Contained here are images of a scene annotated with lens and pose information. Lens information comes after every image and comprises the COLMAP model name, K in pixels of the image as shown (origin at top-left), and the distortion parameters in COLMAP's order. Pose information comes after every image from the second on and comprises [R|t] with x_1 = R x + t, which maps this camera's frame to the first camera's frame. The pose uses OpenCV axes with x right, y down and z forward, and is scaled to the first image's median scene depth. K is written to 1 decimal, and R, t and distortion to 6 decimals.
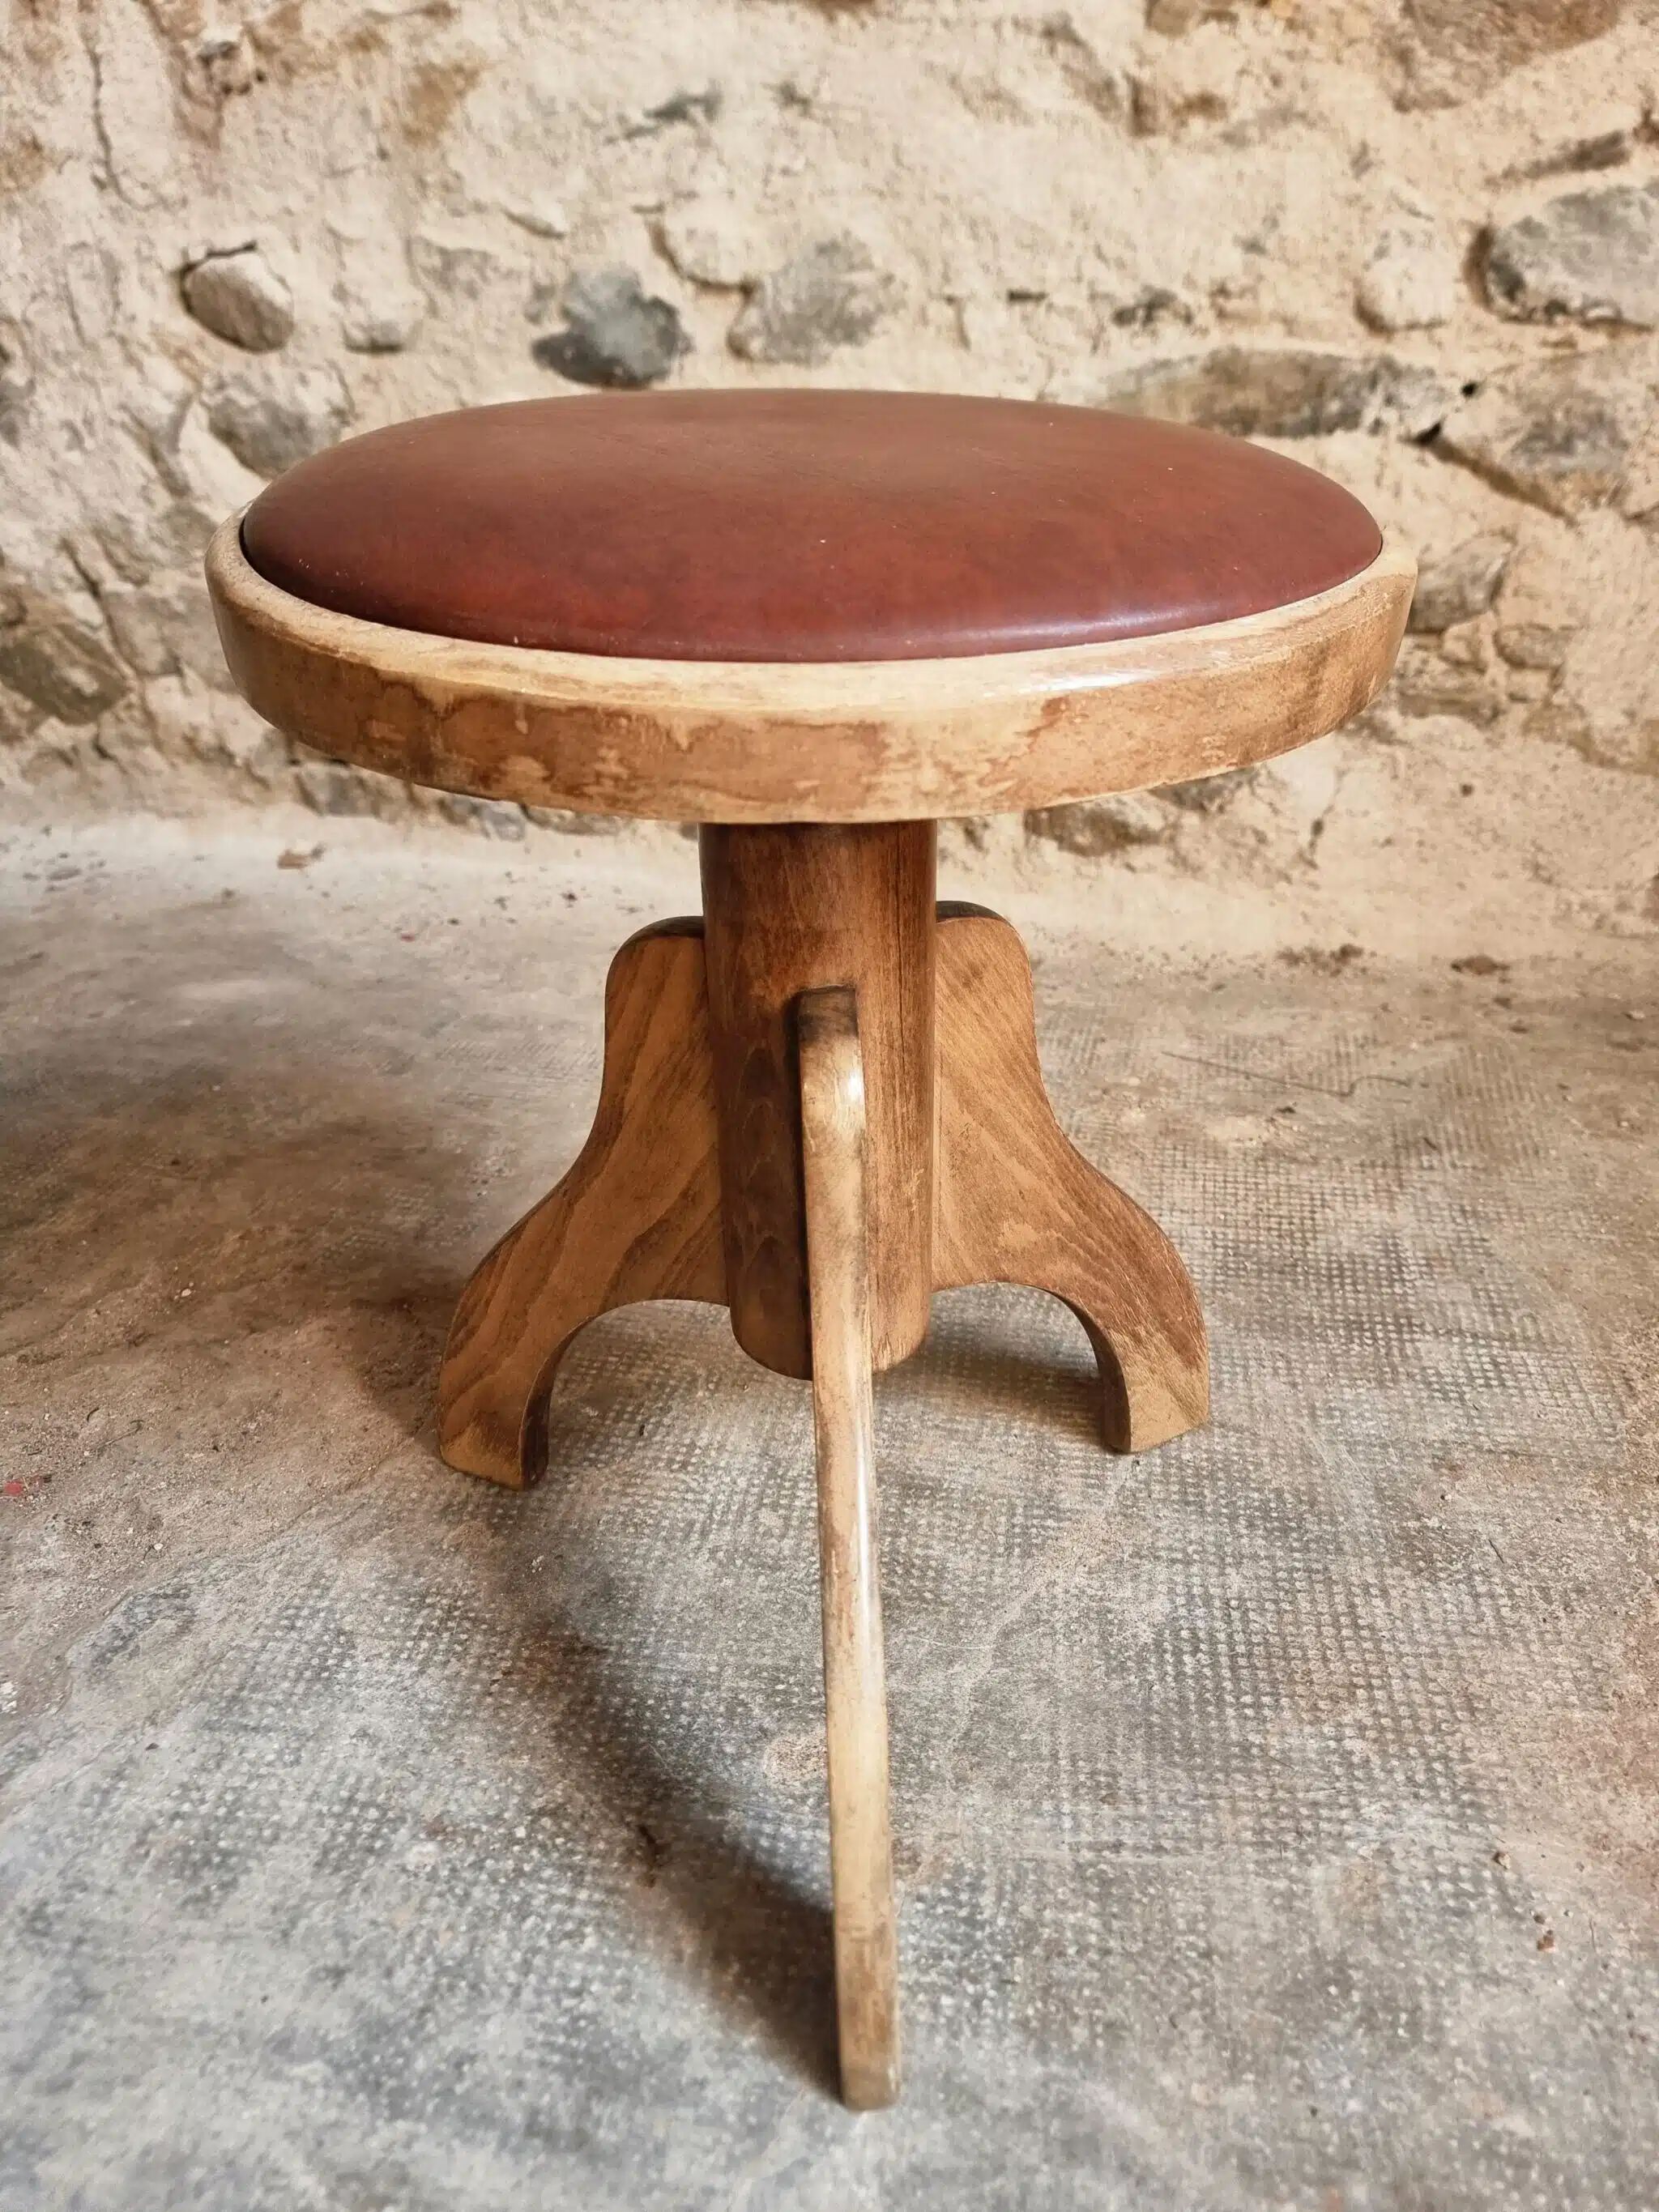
lens RADIAL K [[1570.8, 0, 805.3], [0, 1570.8, 1112.6], [0, 0, 1]] dist [0.055464, -0.054610]
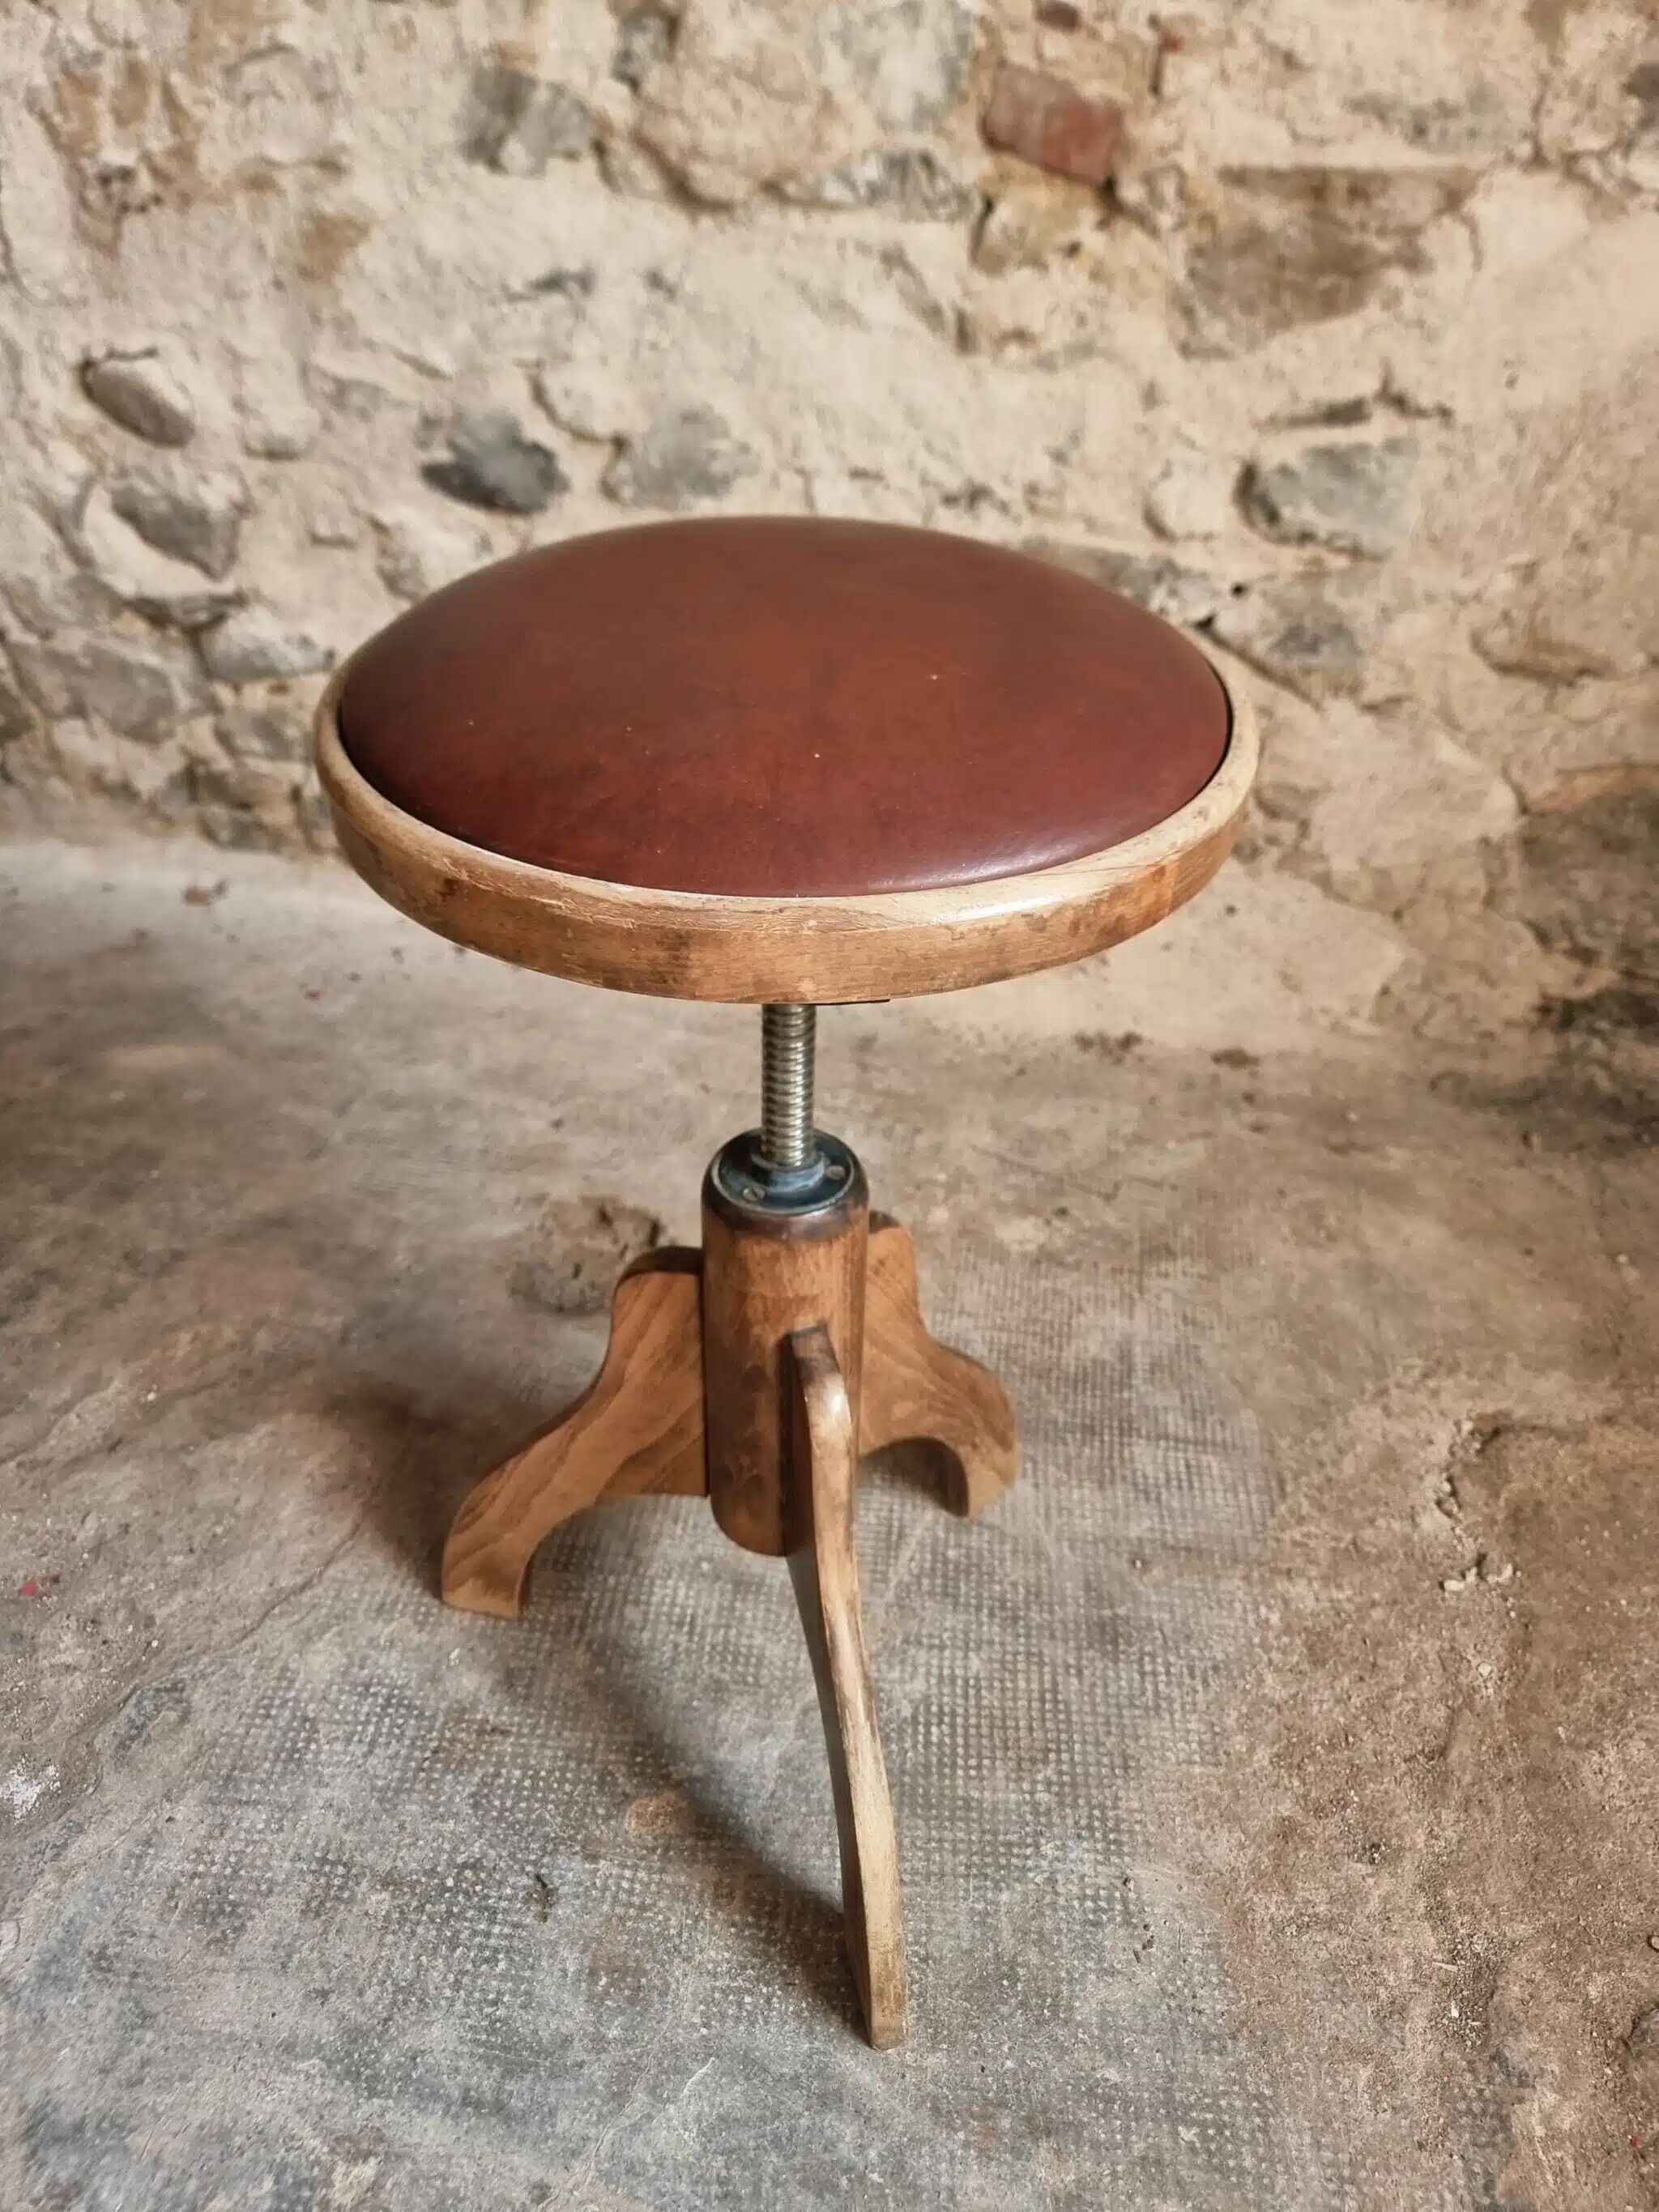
lens RADIAL K [[1580.4, 0, 807.5], [0, 1580.4, 1096.9], [0, 0, 1]] dist [0.051156, -0.052742]
pose [[0.997105, 0.003699, 0.075942, 0.021764], [-0.011721, 0.994354, 0.105461, -0.331952], [-0.075123, -0.106046, 0.991519, -0.296657]]
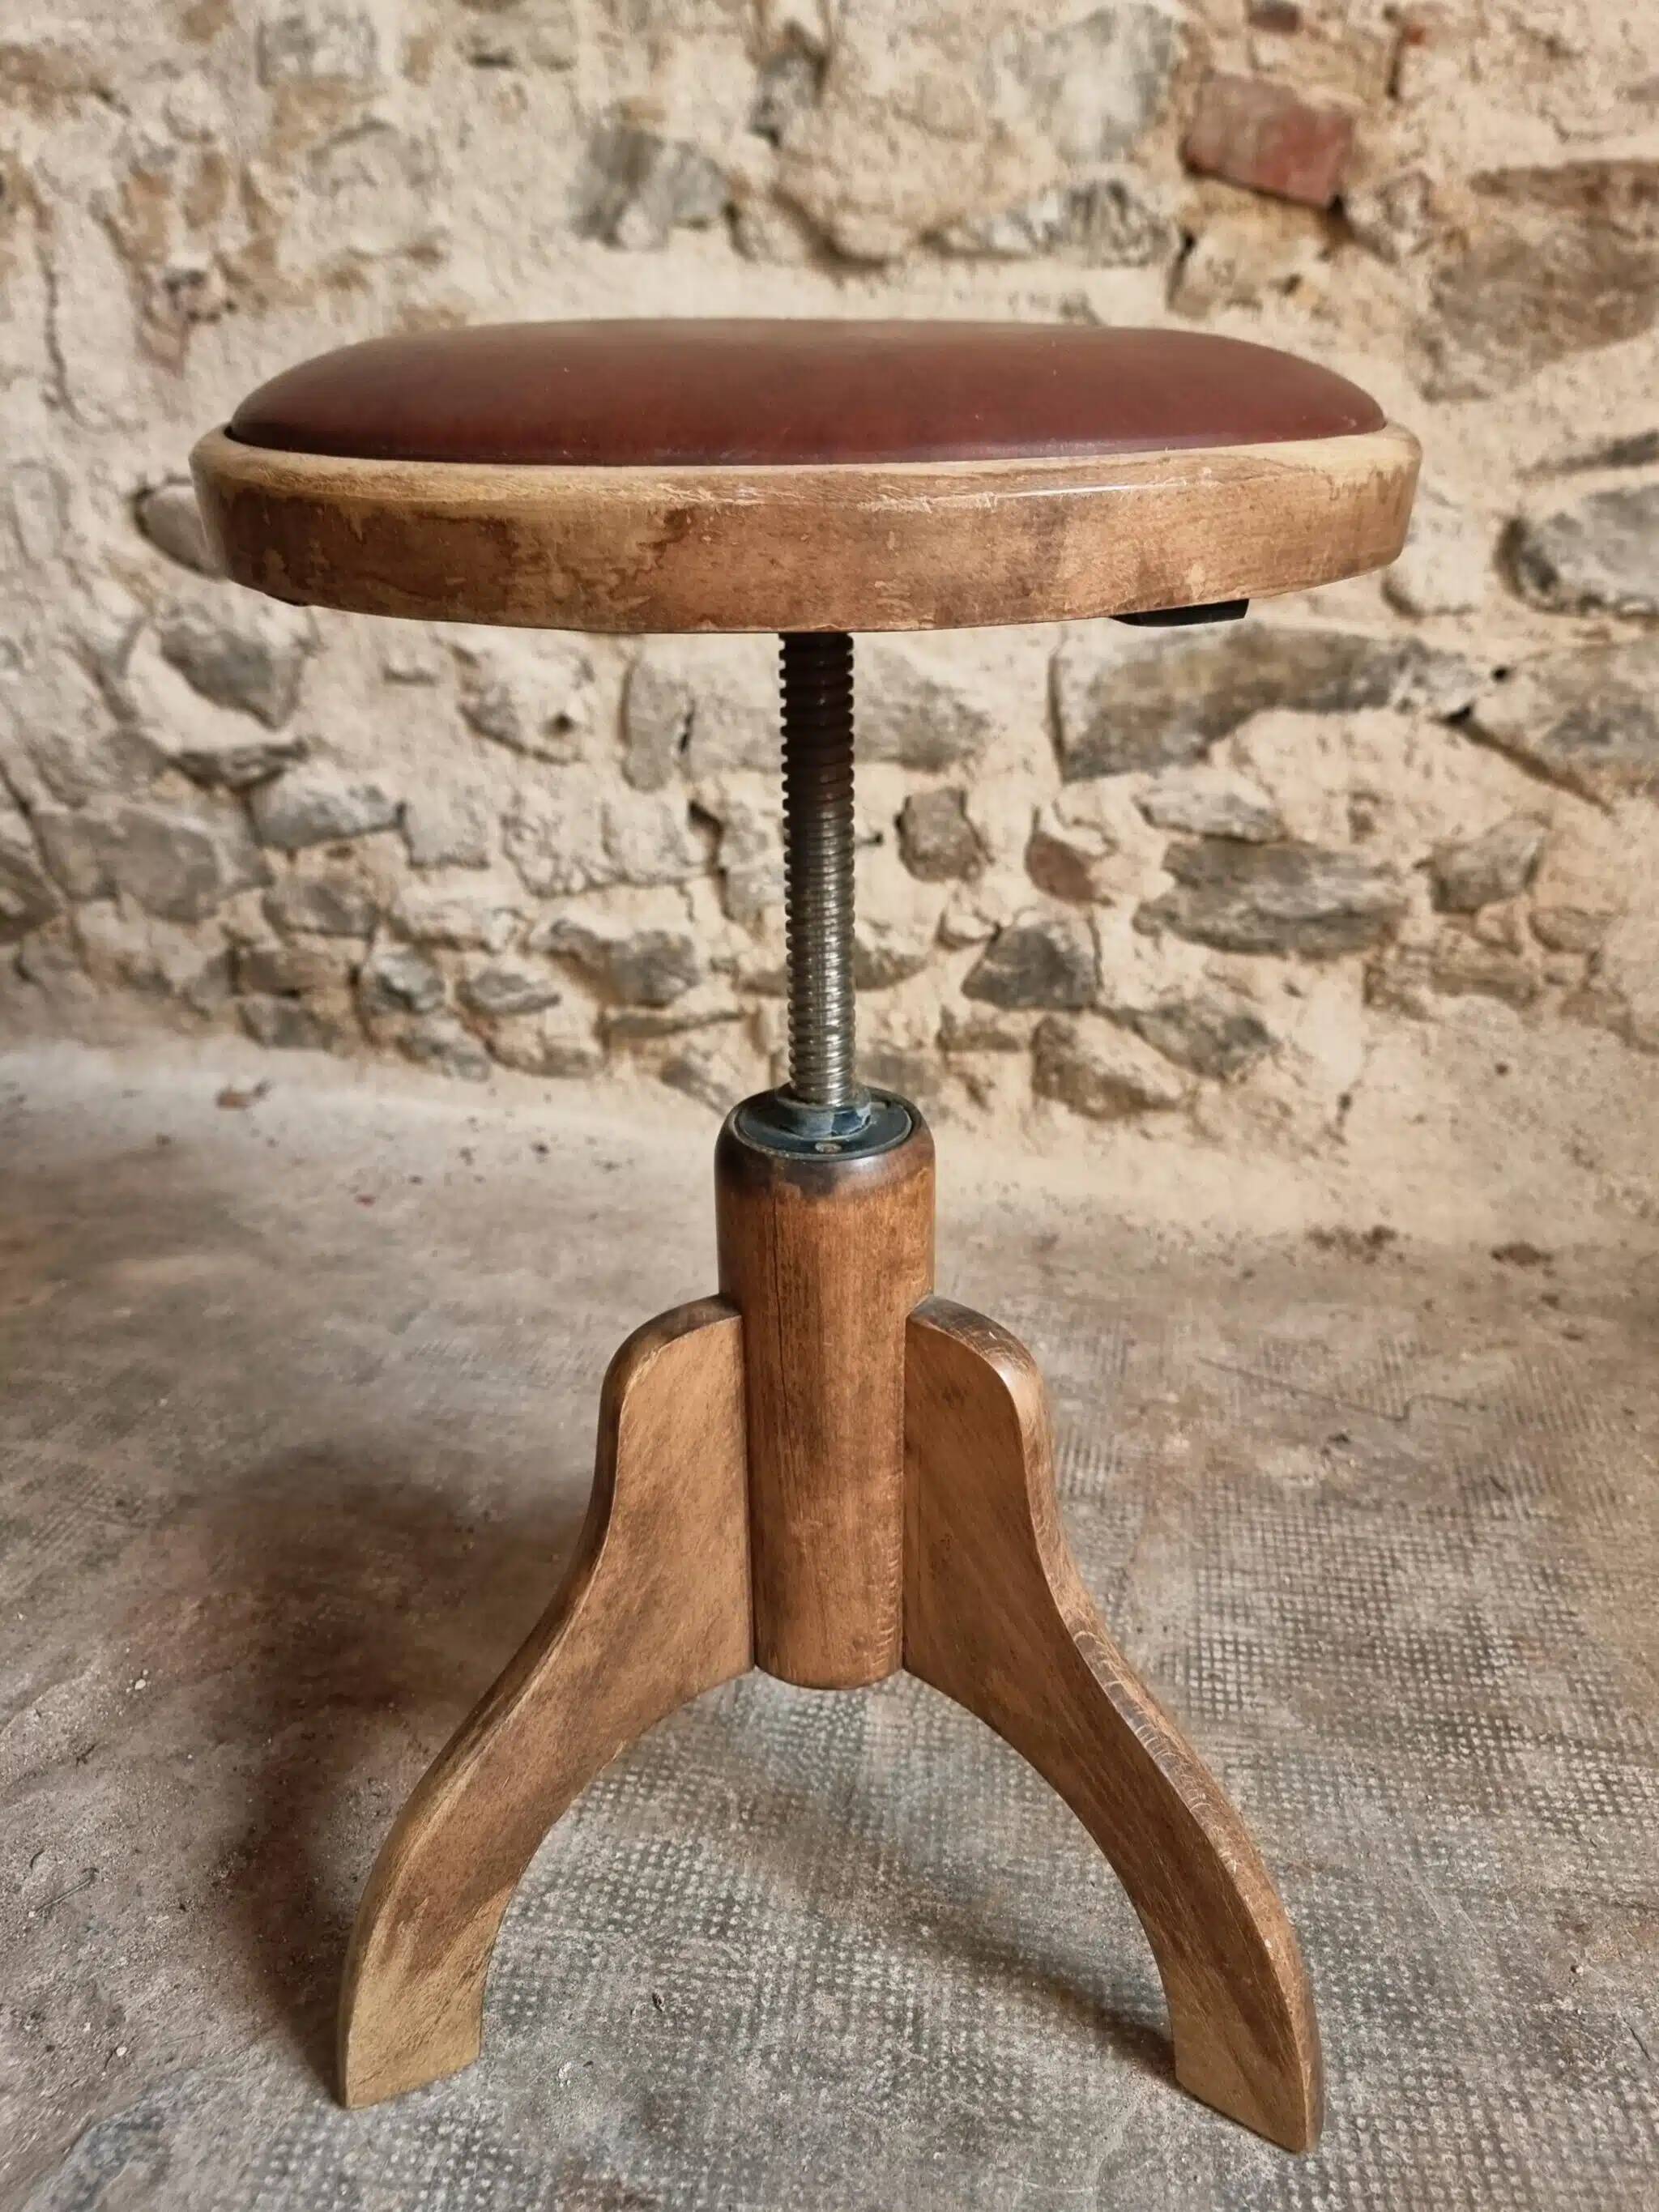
lens RADIAL K [[1660.5, 0, 806.5], [0, 1660.5, 1125.7], [0, 0, 1]] dist [0.048936, -0.044191]
pose [[0.998904, 0.003310, 0.046682, -0.084113], [-0.000086, 0.997624, -0.068888, -0.179046], [-0.046799, 0.068808, 0.996532, 0.035111]]
